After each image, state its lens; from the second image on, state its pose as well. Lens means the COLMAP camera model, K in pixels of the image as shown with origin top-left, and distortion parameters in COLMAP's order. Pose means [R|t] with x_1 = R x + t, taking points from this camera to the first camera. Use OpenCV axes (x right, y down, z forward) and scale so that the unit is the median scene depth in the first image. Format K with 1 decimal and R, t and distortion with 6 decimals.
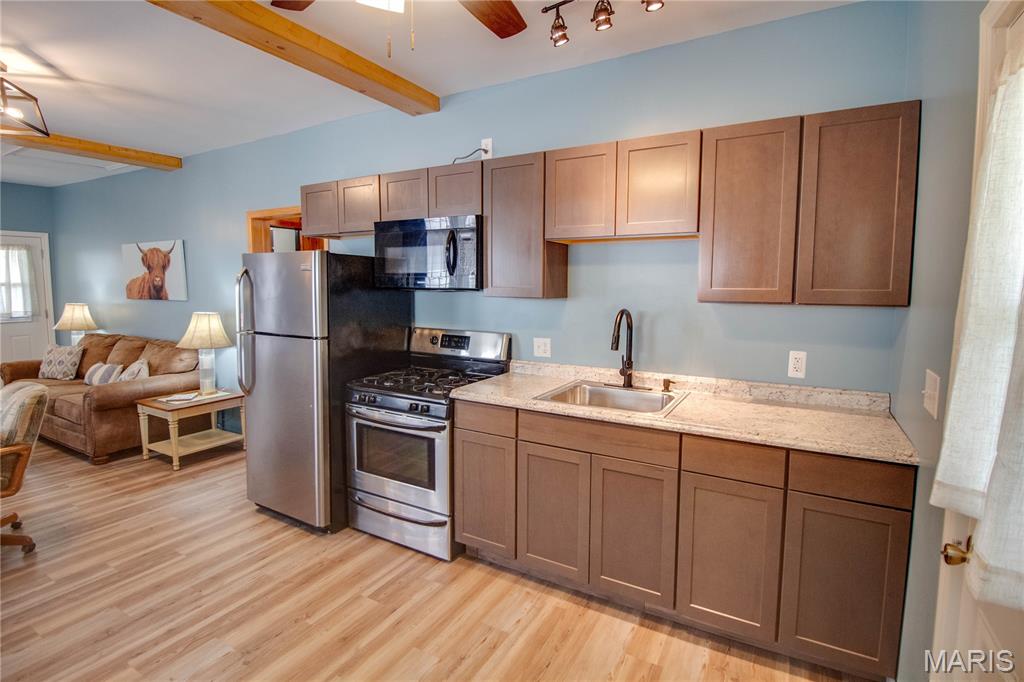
lens RADIAL K [[495.3, 0, 514.6], [0, 495.3, 326.1], [0, 0, 1]] dist [-0.016036, -0.000839]
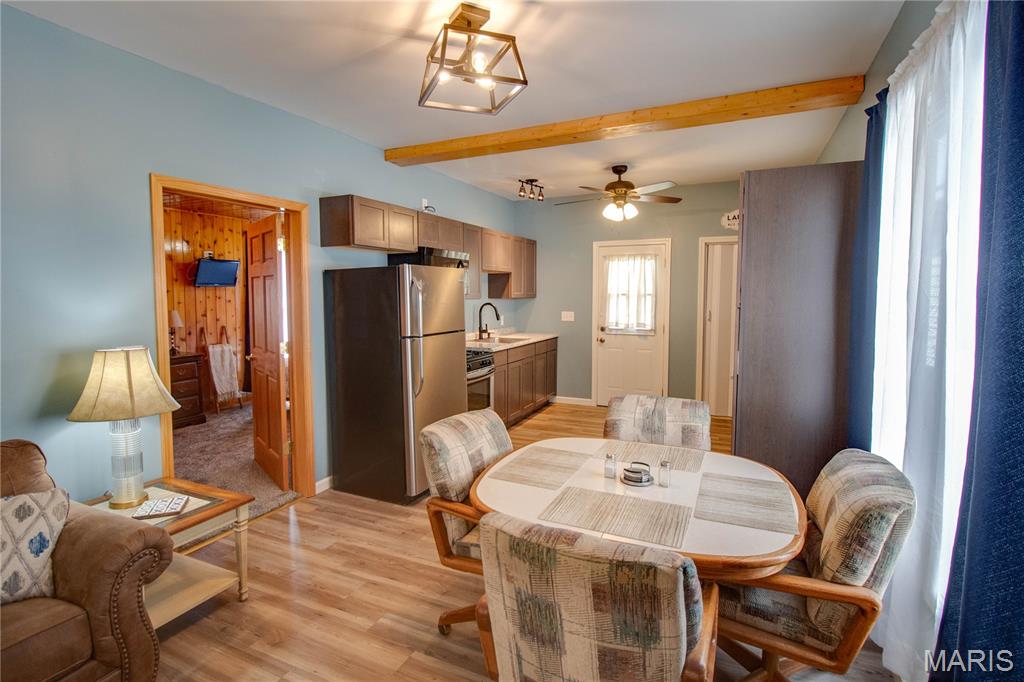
lens RADIAL K [[495.3, 0, 514.6], [0, 495.3, 326.1], [0, 0, 1]] dist [-0.016036, -0.000839]
pose [[-0.086303, -0.071345, 0.993711, -1.716083], [0.087214, 0.993062, 0.078873, -0.081252], [-0.992444, 0.093472, -0.079482, 0.903709]]
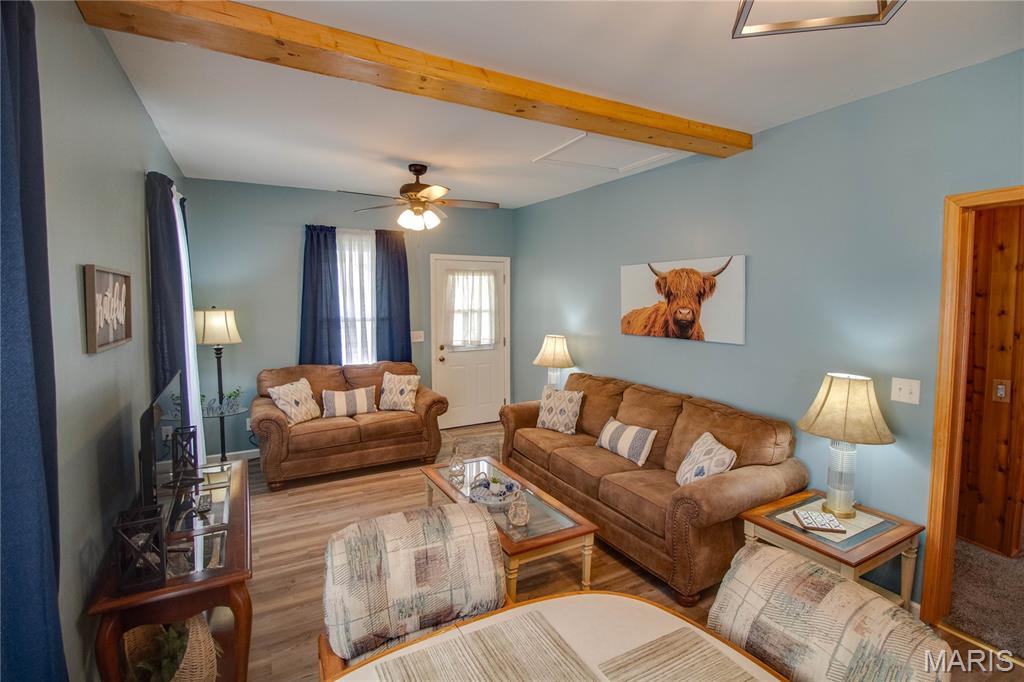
lens RADIAL K [[482.0, 0, 514.3], [0, 482.0, 327.4], [0, 0, 1]] dist [-0.010594, -0.000754]
pose [[0.852546, 0.028806, -0.521857, -0.979234], [-0.041911, 0.999033, -0.013323, -0.088302], [0.520968, 0.033230, 0.852929, 0.444180]]
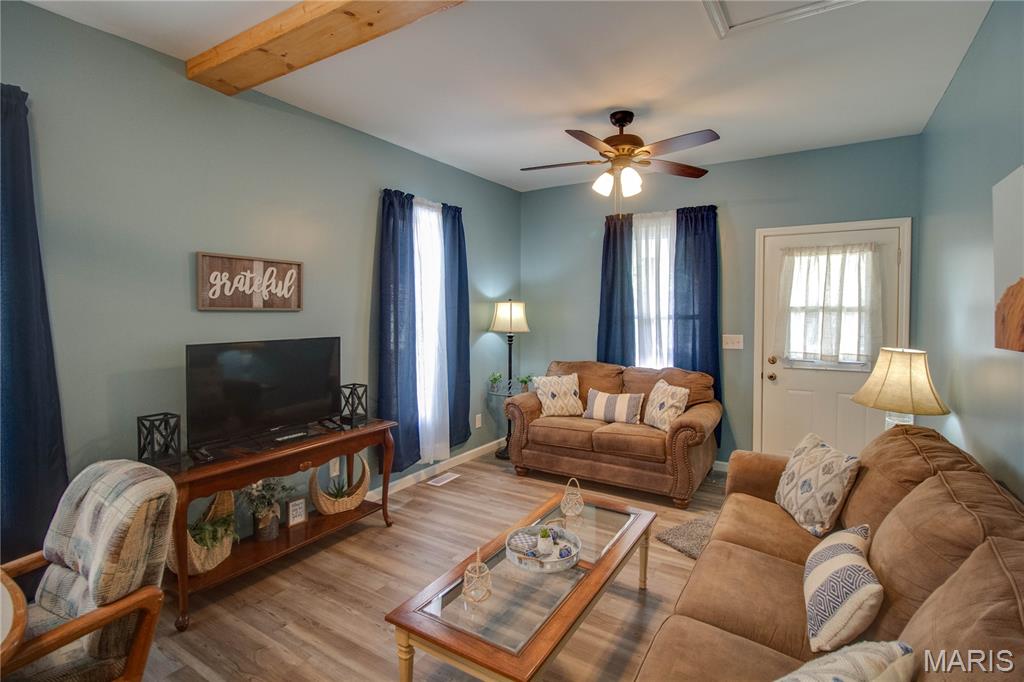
lens RADIAL K [[488.4, 0, 523.8], [0, 488.4, 325.4], [0, 0, 1]] dist [-0.010457, -0.000045]
pose [[-0.032368, 0.024738, -0.999170, -0.837254], [-0.091463, 0.995426, 0.027608, -0.093074], [0.995282, 0.092280, -0.029957, 1.268541]]
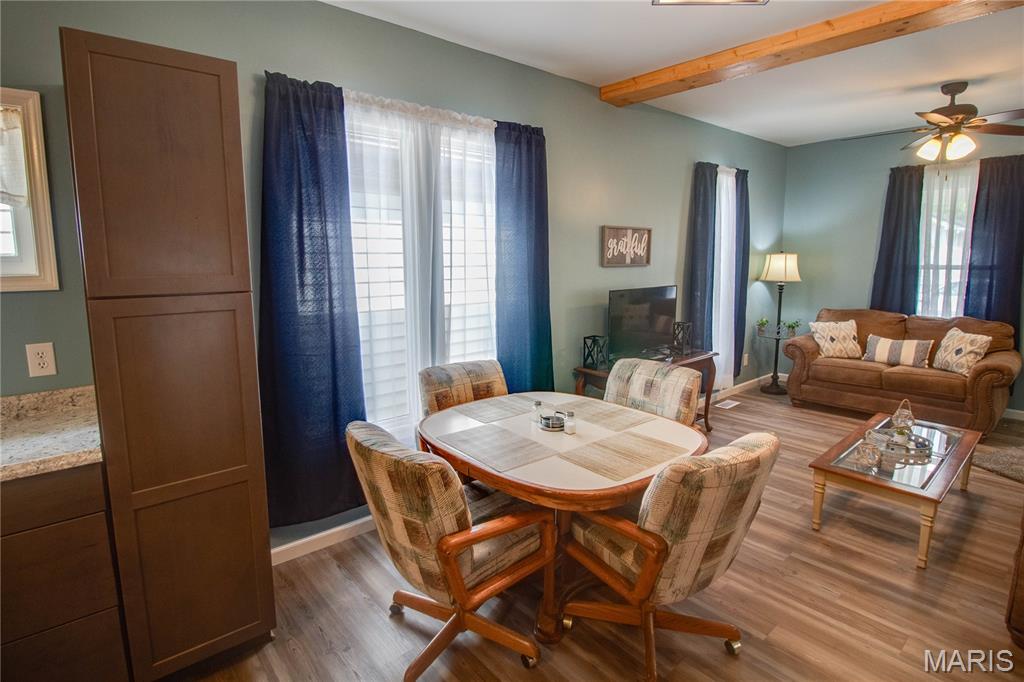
lens RADIAL K [[510.0, 0, 506.8], [0, 510.0, 325.8], [0, 0, 1]] dist [0.000023, -0.013467]
pose [[-0.347344, 0.123395, -0.929584, -0.364879], [-0.075741, 0.984374, 0.158969, -0.082463], [0.934674, 0.125625, -0.332571, 0.886511]]
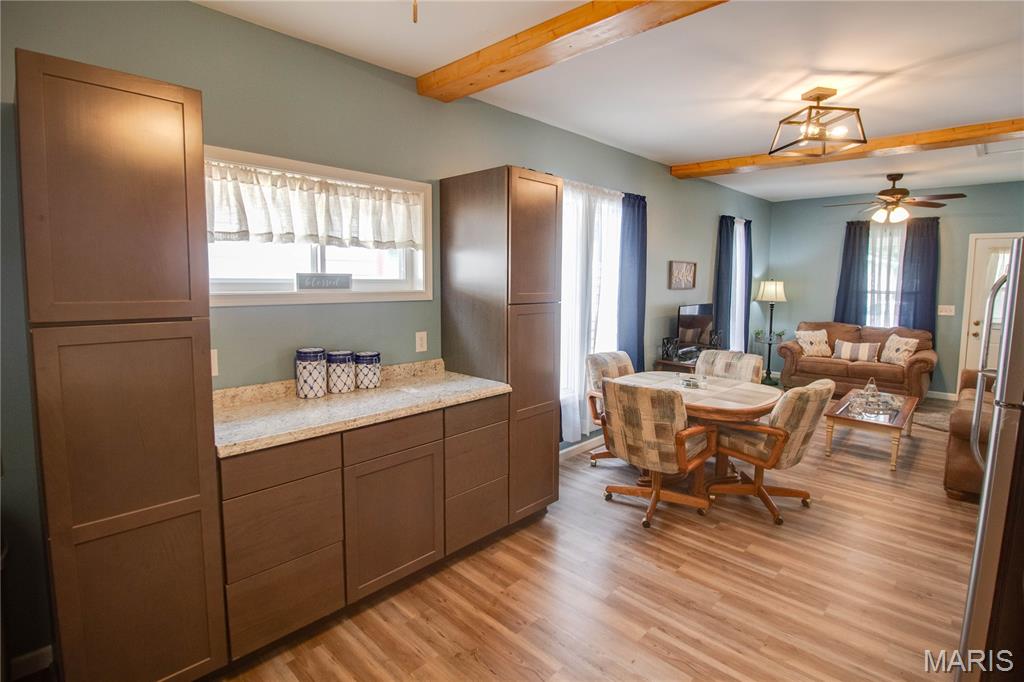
lens RADIAL K [[501.2, 0, 523.6], [0, 501.2, 325.0], [0, 0, 1]] dist [0.000542, -0.014642]
pose [[-0.233764, 0.086320, -0.968454, 0.216966], [-0.093955, 0.989384, 0.110864, -0.066070], [0.967743, 0.116907, -0.223172, 0.568892]]
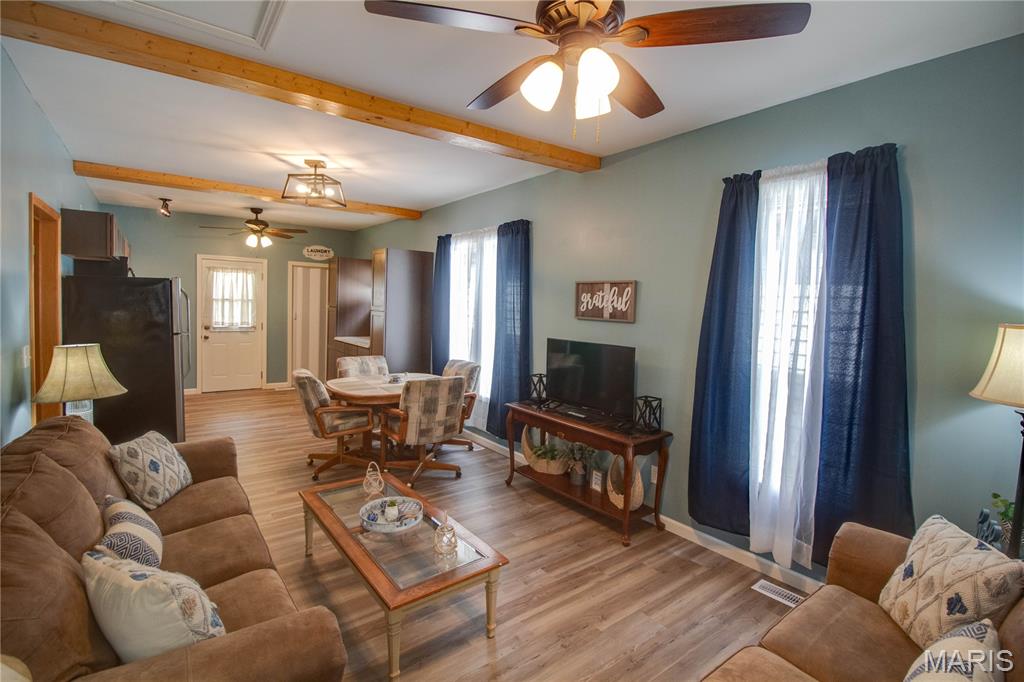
lens RADIAL K [[481.4, 0, 514.6], [0, 481.4, 327.1], [0, 0, 1]] dist [-0.002879, -0.000759]
pose [[-0.916946, -0.053284, 0.395438, -2.063318], [-0.001456, 0.991484, 0.130223, -0.194665], [-0.399009, 0.118832, -0.909214, 1.963660]]
